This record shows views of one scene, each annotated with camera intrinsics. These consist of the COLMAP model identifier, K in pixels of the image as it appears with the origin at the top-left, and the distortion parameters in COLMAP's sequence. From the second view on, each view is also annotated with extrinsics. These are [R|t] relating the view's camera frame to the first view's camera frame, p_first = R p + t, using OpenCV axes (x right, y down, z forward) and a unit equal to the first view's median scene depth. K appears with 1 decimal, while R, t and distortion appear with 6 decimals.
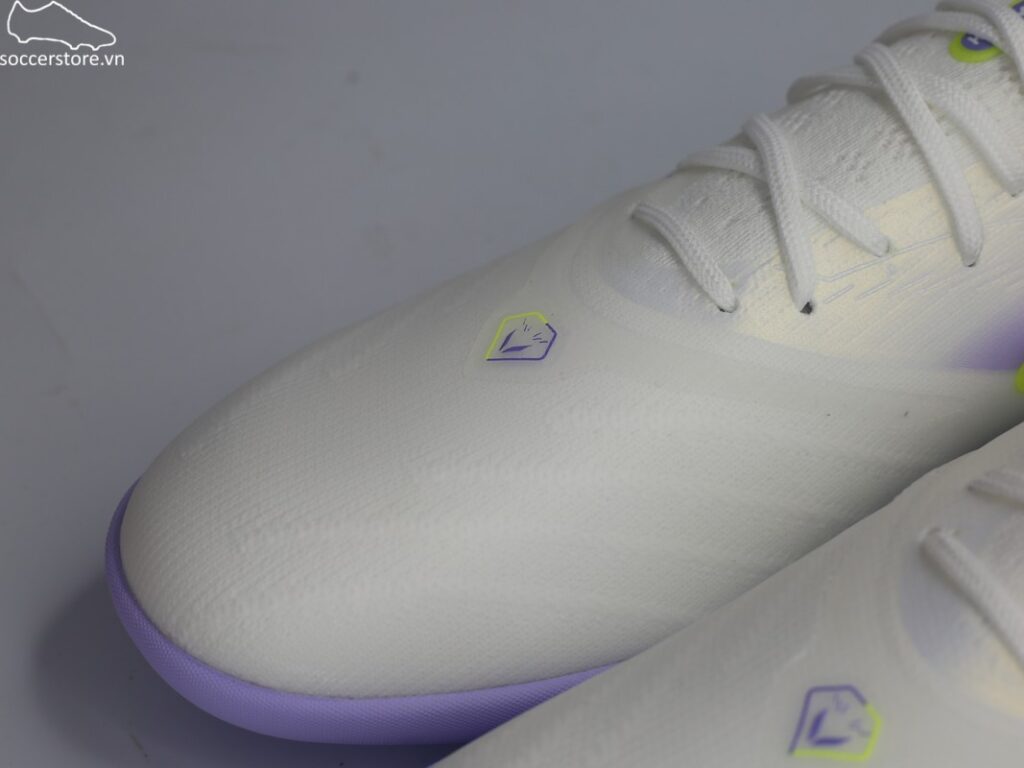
lens RADIAL K [[1891.5, 0, 512.2], [0, 1891.5, 384.0], [0, 0, 1]] dist [-0.165491, -0.182111]
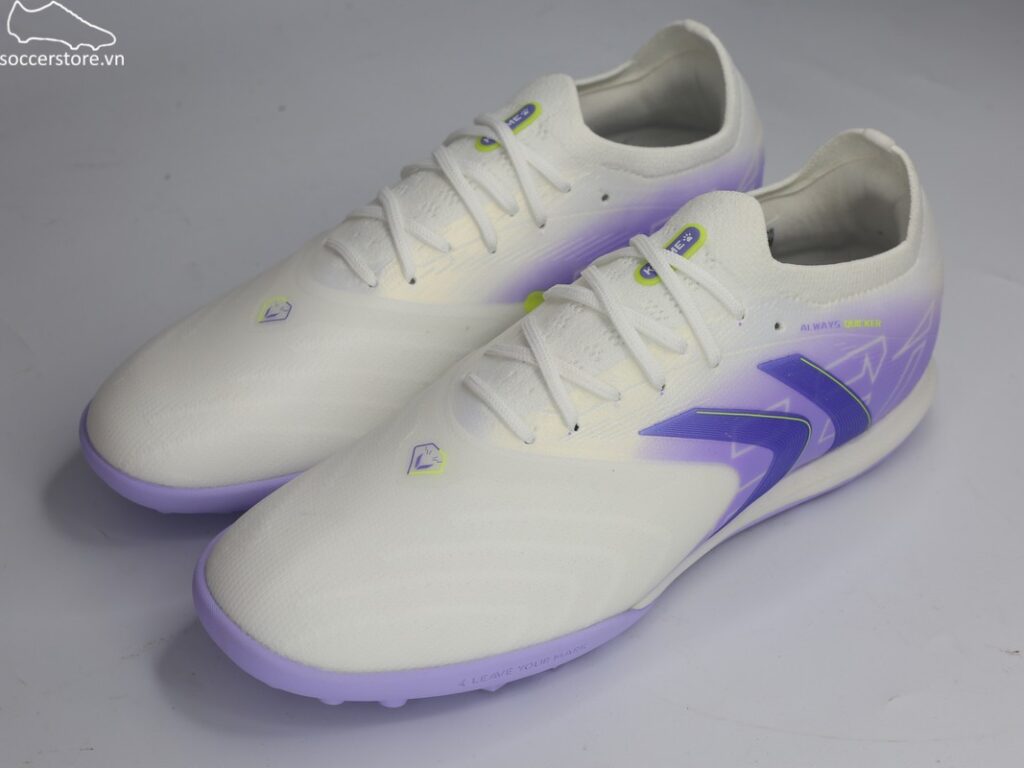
lens RADIAL K [[1891.5, 0, 512.2], [0, 1891.5, 384.0], [0, 0, 1]] dist [-0.165491, -0.182111]
pose [[0.988710, -0.103095, 0.108741, 0.028628], [0.104089, 0.994562, -0.003489, 0.088183], [-0.107790, 0.014769, 0.994064, -1.041588]]
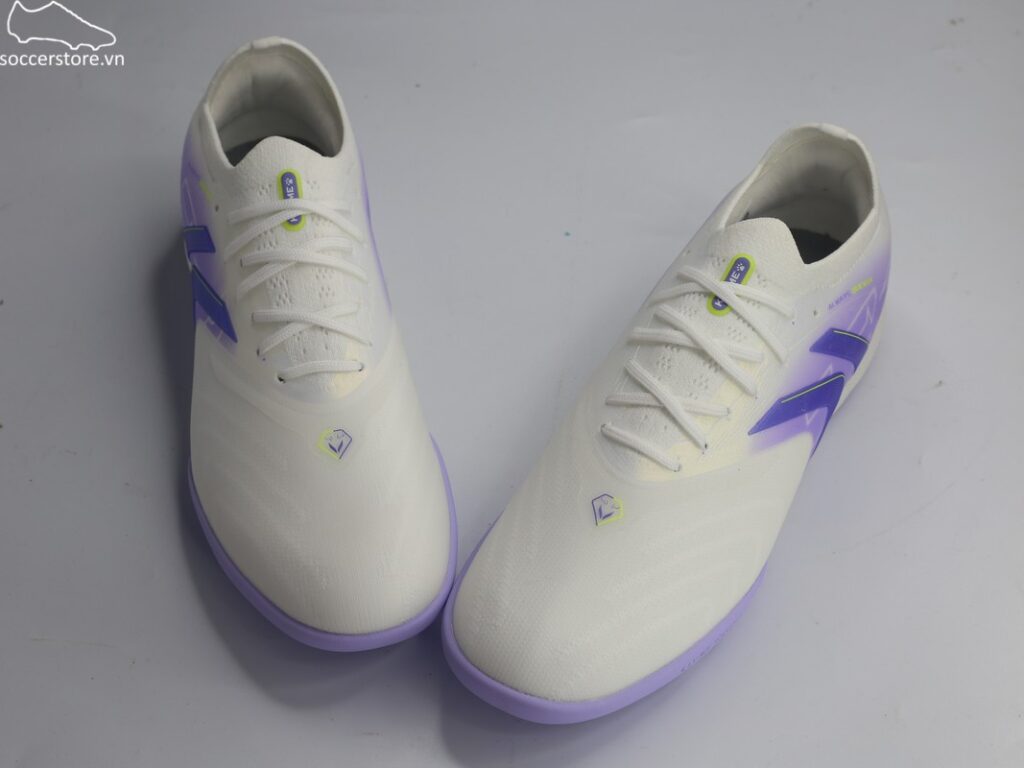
lens RADIAL K [[1891.5, 0, 512.2], [0, 1891.5, 384.0], [0, 0, 1]] dist [-0.165491, -0.182111]
pose [[0.856505, -0.399521, 0.326777, -0.637463], [0.333443, 0.911573, 0.240522, -0.572444], [-0.393974, -0.097047, 0.913984, -1.204910]]
